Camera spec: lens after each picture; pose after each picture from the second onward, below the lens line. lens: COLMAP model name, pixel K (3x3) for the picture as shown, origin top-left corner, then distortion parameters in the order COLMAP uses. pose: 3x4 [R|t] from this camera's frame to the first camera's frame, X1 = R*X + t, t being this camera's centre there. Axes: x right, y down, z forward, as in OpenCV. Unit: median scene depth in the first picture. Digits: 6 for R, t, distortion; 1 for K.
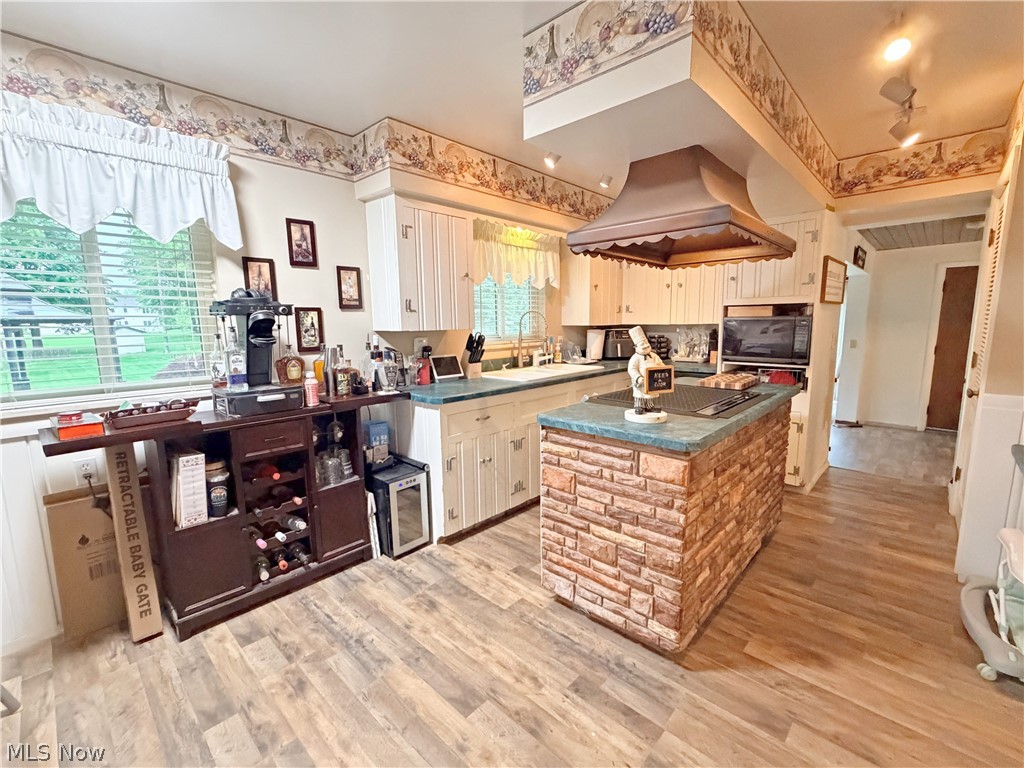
lens RADIAL K [[447.6, 0, 511.9], [0, 447.6, 385.9], [0, 0, 1]] dist [-0.000541, 0.000862]
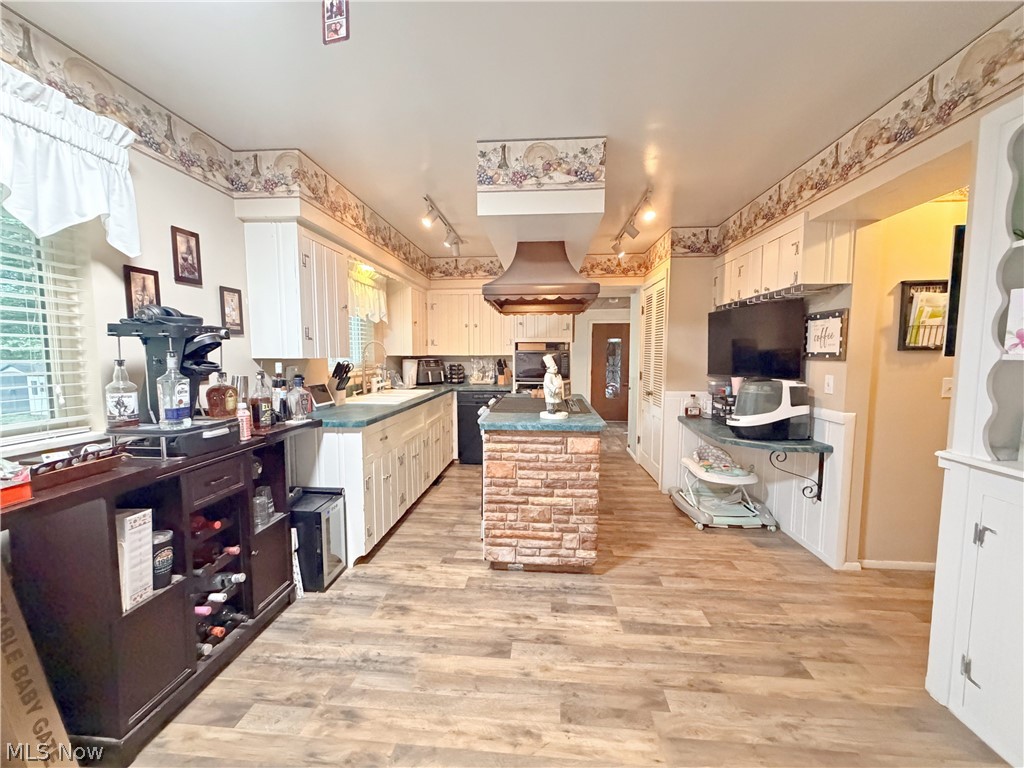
lens RADIAL K [[411.2, 0, 512.3], [0, 411.2, 385.6], [0, 0, 1]] dist [-0.003279, 0.001190]
pose [[0.783965, -0.036420, 0.619735, -0.494892], [0.078350, 0.996100, -0.040576, 0.010664], [-0.615841, 0.080367, 0.783761, 0.012232]]
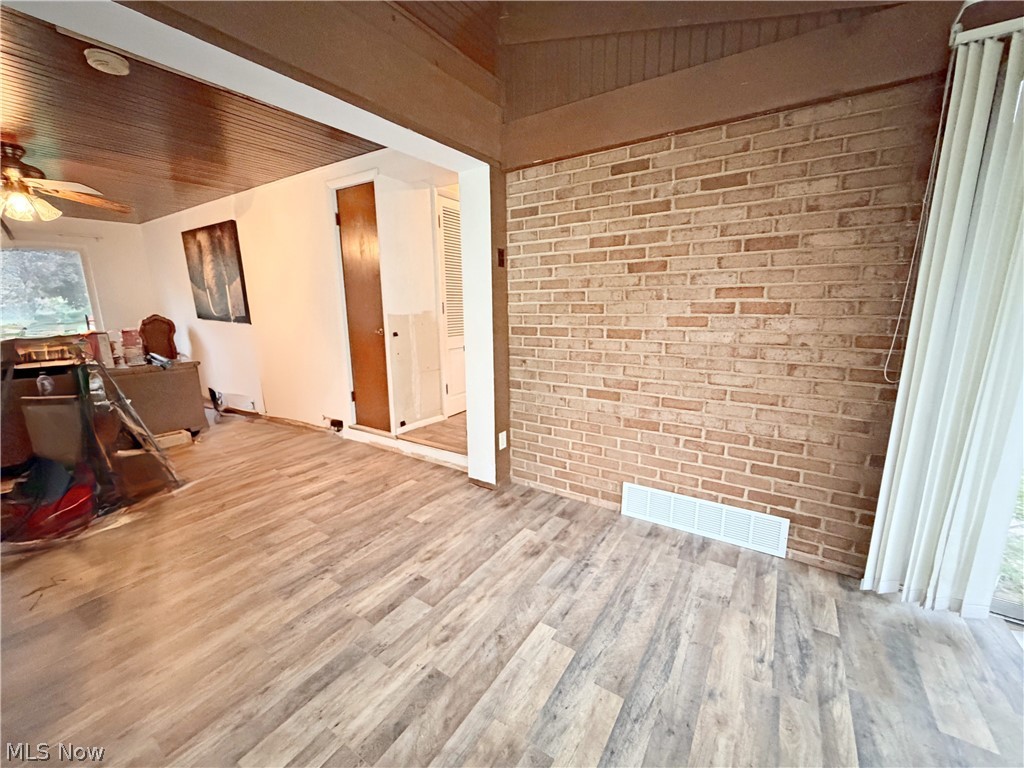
lens RADIAL K [[411.2, 0, 516.2], [0, 411.2, 384.3], [0, 0, 1]] dist [-0.003279, 0.001190]
pose [[0.175748, 0.209166, -0.961957, 0.427950], [-0.134121, 0.973143, 0.187095, -0.045349], [0.975256, 0.096137, 0.199082, 0.438007]]
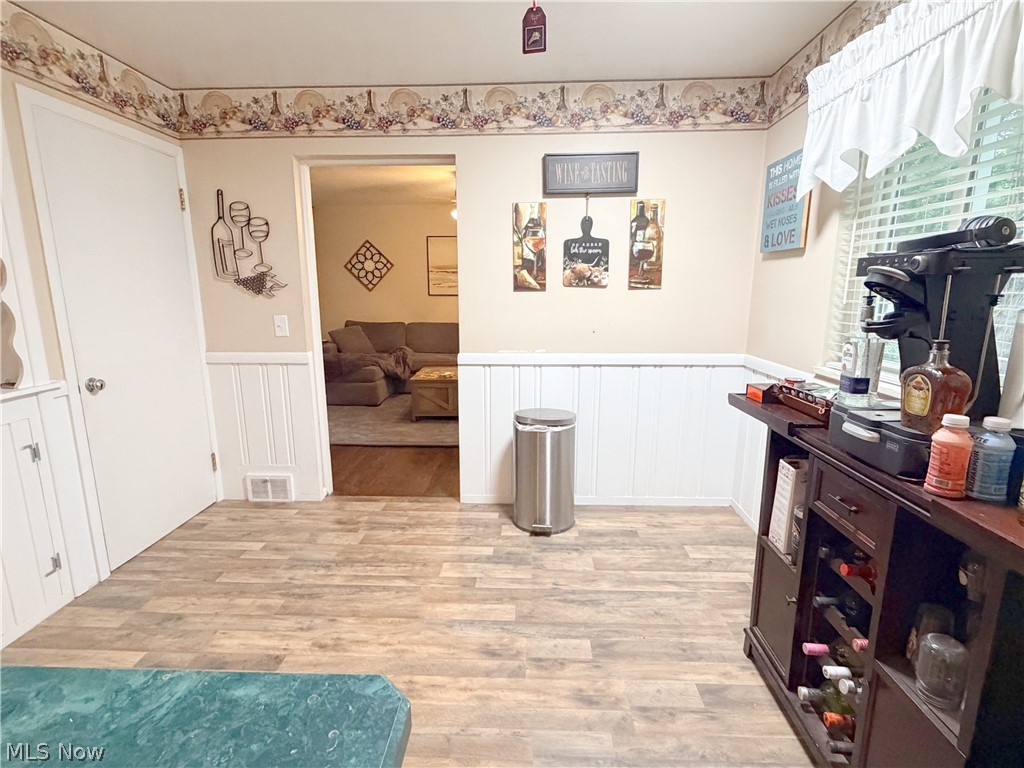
lens RADIAL K [[505.9, 0, 510.2], [0, 505.9, 387.1], [0, 0, 1]] dist [0.002002, 0.001787]
pose [[-0.755818, 0.140966, -0.639428, 0.137198], [-0.083310, 0.947911, 0.307447, -0.150150], [0.649461, 0.285644, -0.704704, 0.978171]]
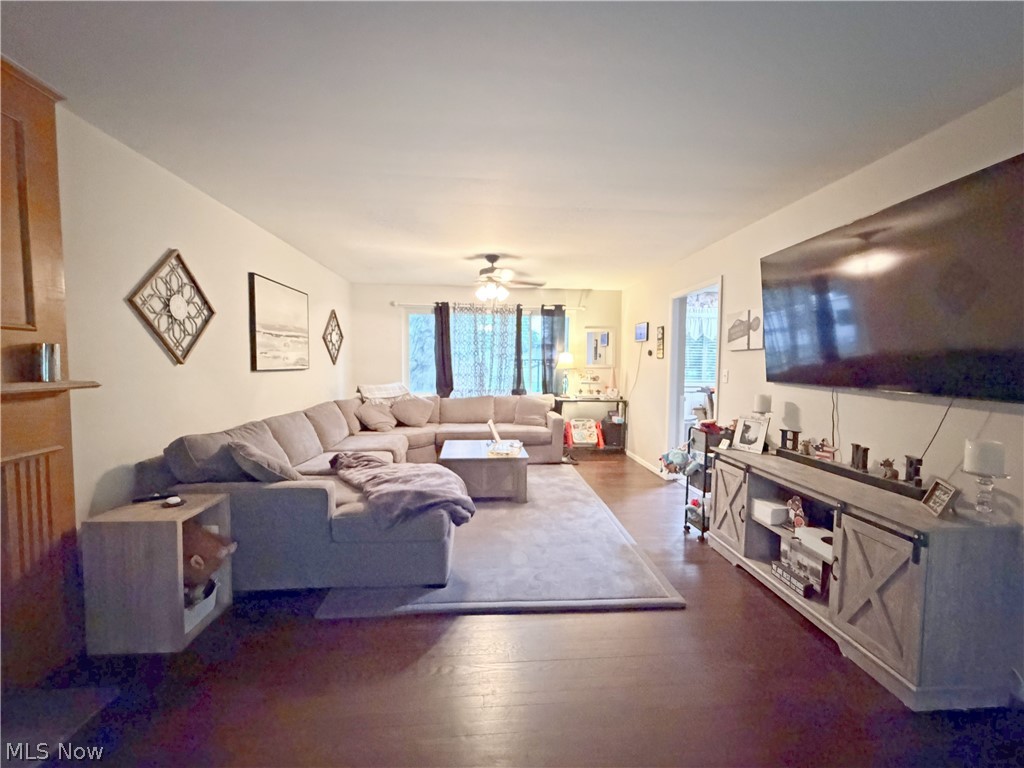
lens RADIAL K [[411.2, 0, 513.1], [0, 411.2, 384.1], [0, 0, 1]] dist [-0.003279, 0.001190]
pose [[0.739533, 0.053179, -0.671016, 0.121660], [-0.114029, 0.992364, -0.047026, 0.294423], [0.663391, 0.111292, 0.739950, -1.982849]]
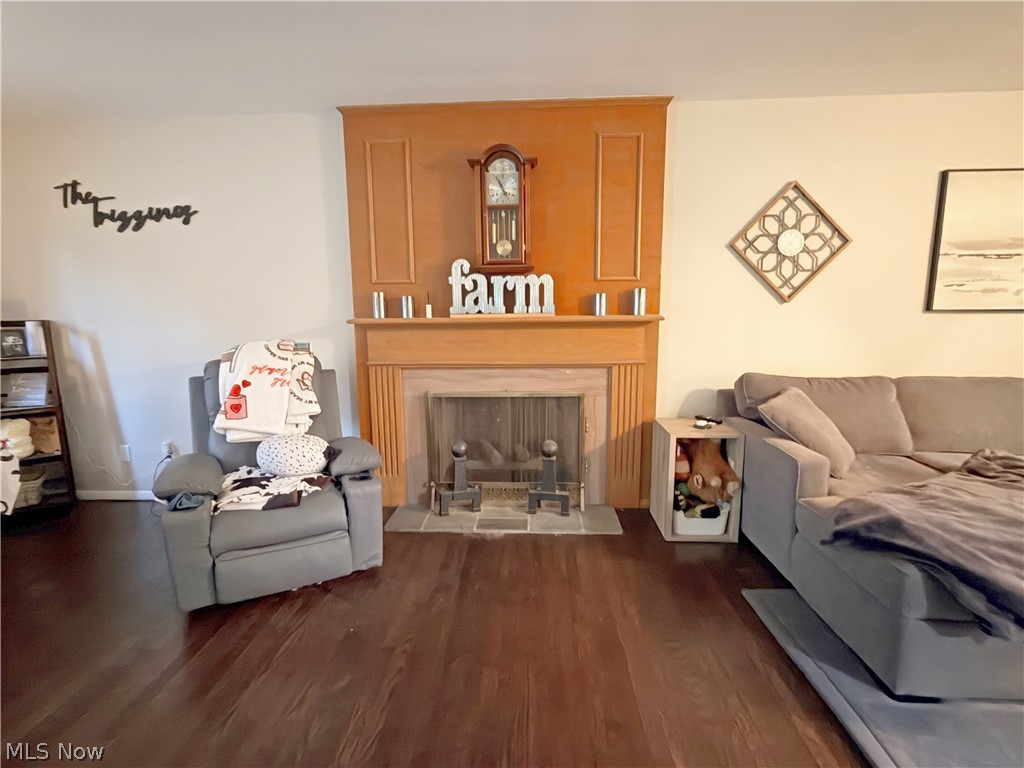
lens RADIAL K [[505.9, 0, 508.4], [0, 505.9, 387.7], [0, 0, 1]] dist [0.002002, 0.001787]
pose [[-0.756329, 0.120932, -0.642917, 0.142861], [-0.076282, 0.959758, 0.270269, 0.207210], [0.649729, 0.253455, -0.716668, -1.272475]]
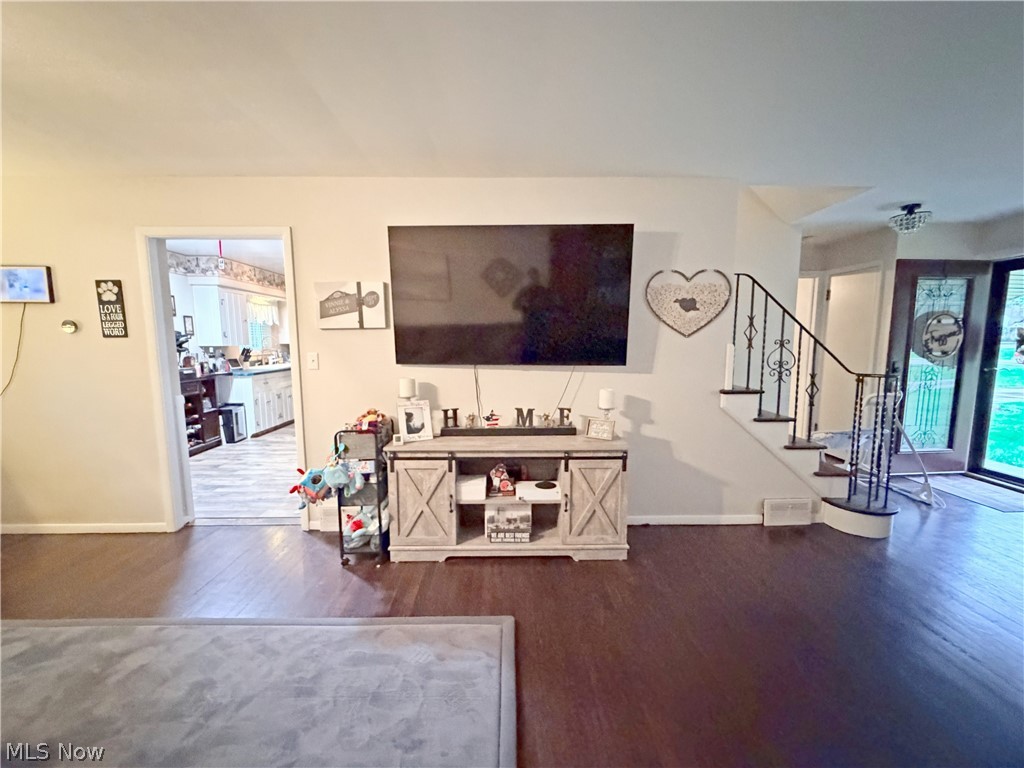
lens RADIAL K [[411.2, 0, 511.2], [0, 411.2, 385.5], [0, 0, 1]] dist [-0.003279, 0.001190]
pose [[0.713525, -0.070570, 0.697066, -0.730743], [0.096096, 0.995369, 0.002404, 0.229498], [-0.694008, 0.065270, 0.717003, -1.607593]]
